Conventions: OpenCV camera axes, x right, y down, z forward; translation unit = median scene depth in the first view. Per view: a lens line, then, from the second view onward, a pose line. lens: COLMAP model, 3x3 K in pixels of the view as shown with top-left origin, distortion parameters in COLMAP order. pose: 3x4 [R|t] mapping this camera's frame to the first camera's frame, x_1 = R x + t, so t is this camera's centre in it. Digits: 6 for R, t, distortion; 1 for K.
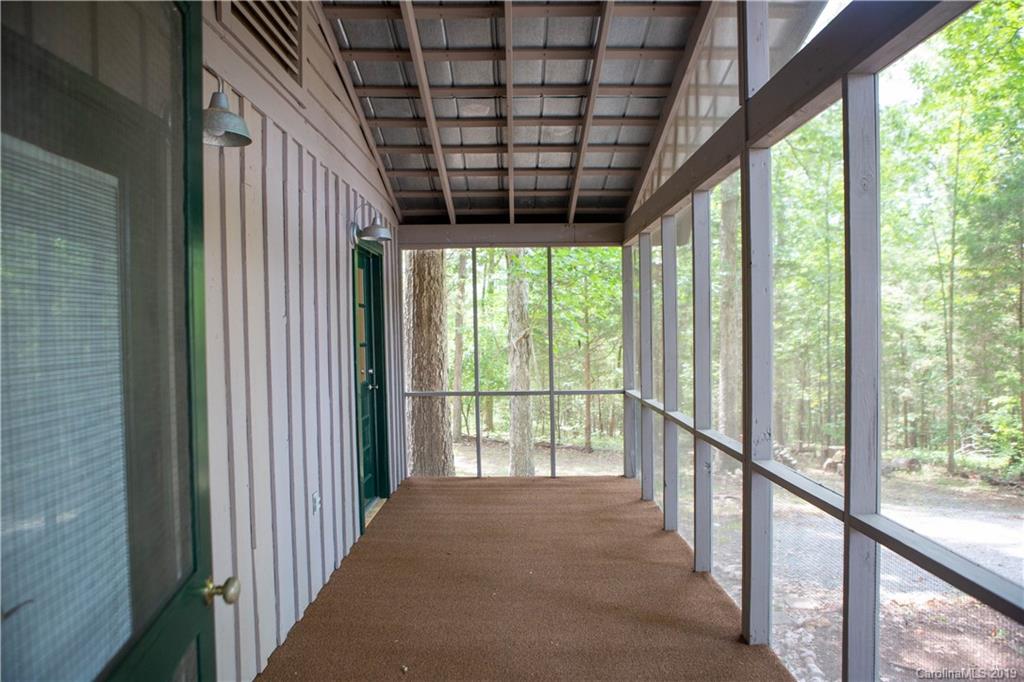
lens RADIAL K [[714.0, 0, 513.6], [0, 714.0, 341.9], [0, 0, 1]] dist [-0.093194, 0.060477]
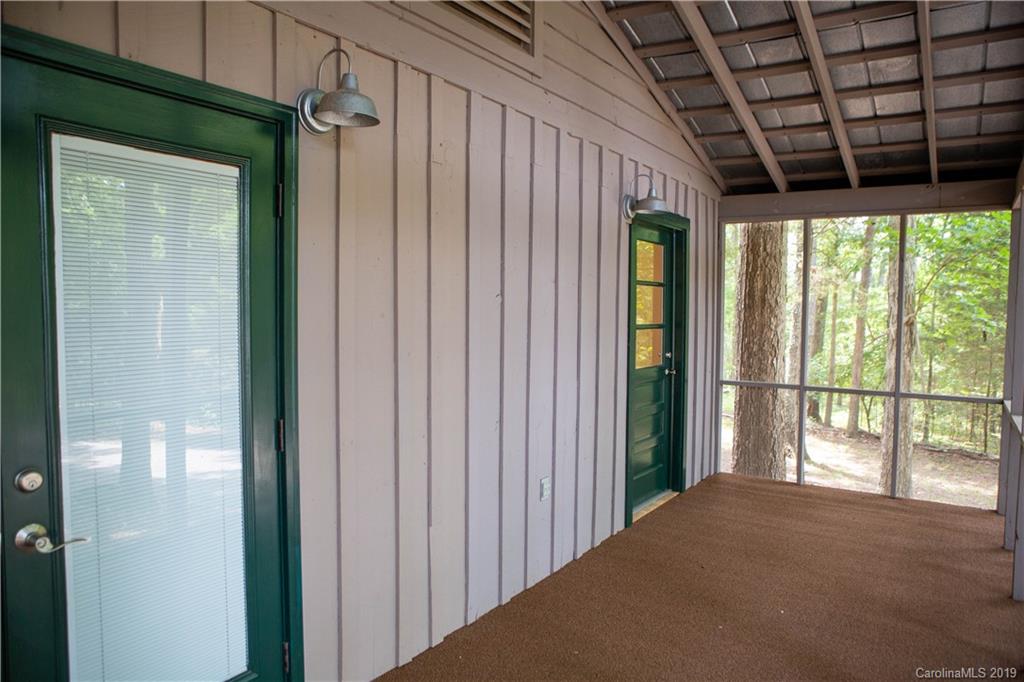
lens RADIAL K [[718.8, 0, 512.9], [0, 718.8, 344.8], [0, 0, 1]] dist [-0.024606, 0.025146]
pose [[0.848415, 0.053937, -0.526577, 0.123755], [-0.034748, 0.998324, 0.046271, -0.009424], [0.528191, -0.020959, 0.848867, 0.087364]]
